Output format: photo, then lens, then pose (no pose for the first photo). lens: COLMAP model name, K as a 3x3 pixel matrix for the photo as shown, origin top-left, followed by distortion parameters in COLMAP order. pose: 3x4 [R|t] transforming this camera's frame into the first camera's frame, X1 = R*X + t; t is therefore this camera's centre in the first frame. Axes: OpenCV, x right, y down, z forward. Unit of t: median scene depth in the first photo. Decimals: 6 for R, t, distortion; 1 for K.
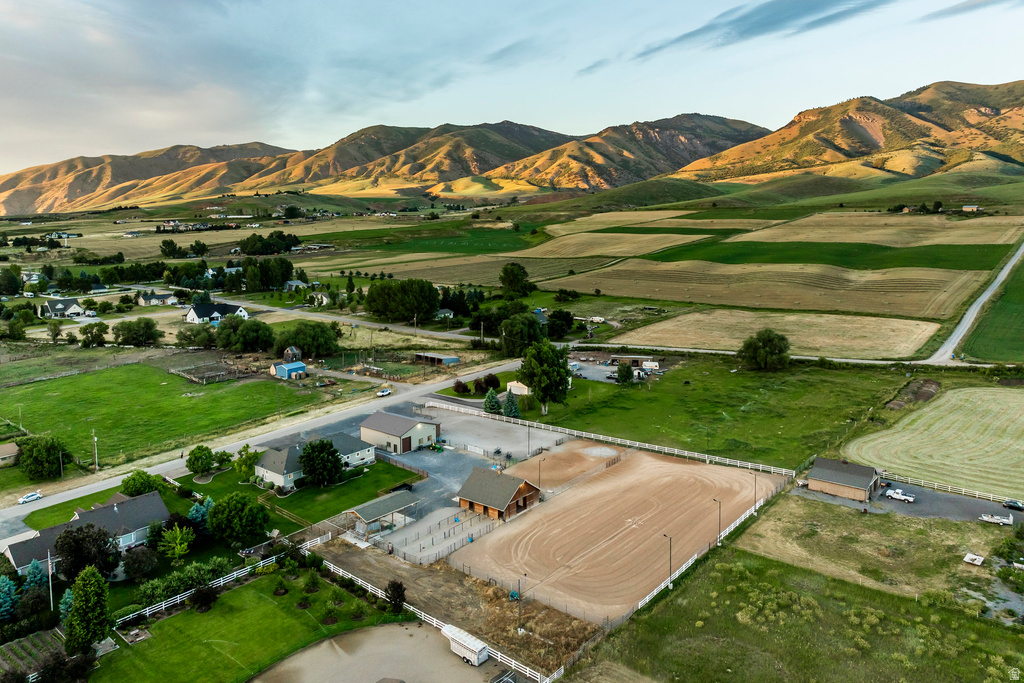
lens RADIAL K [[743.3, 0, 478.5], [0, 743.3, 283.8], [0, 0, 1]] dist [-0.032879, -0.005881]
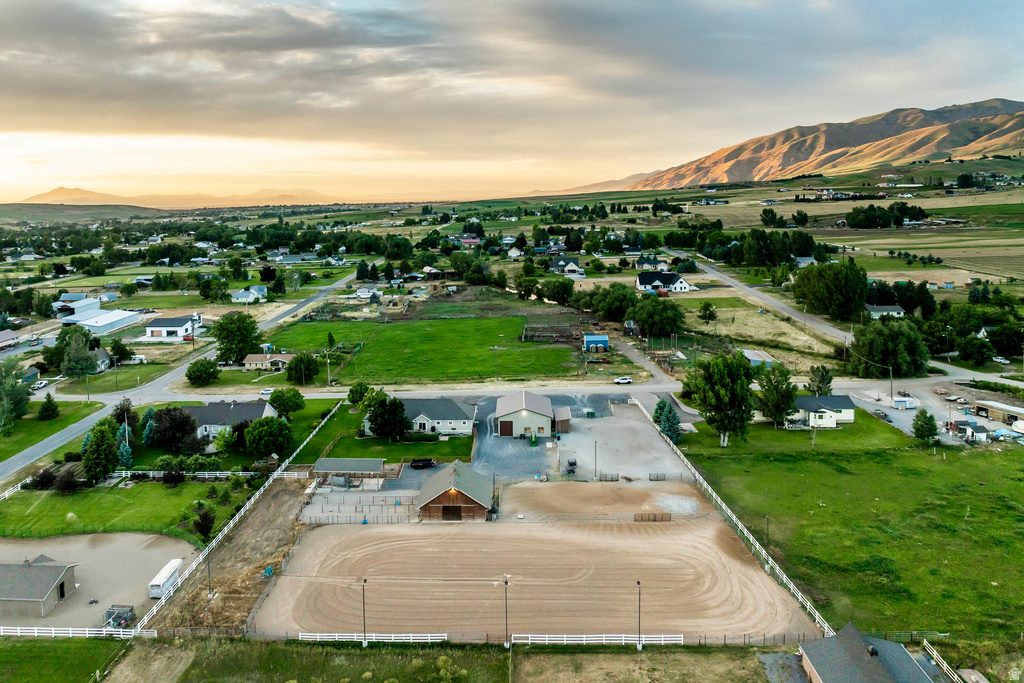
lens RADIAL K [[743.3, 0, 478.8], [0, 743.3, 283.4], [0, 0, 1]] dist [-0.032879, -0.005881]
pose [[0.613460, 0.101786, -0.783139, 0.135772], [-0.068617, 0.994779, 0.075543, -0.008378], [0.786739, 0.007394, 0.617241, 0.085785]]
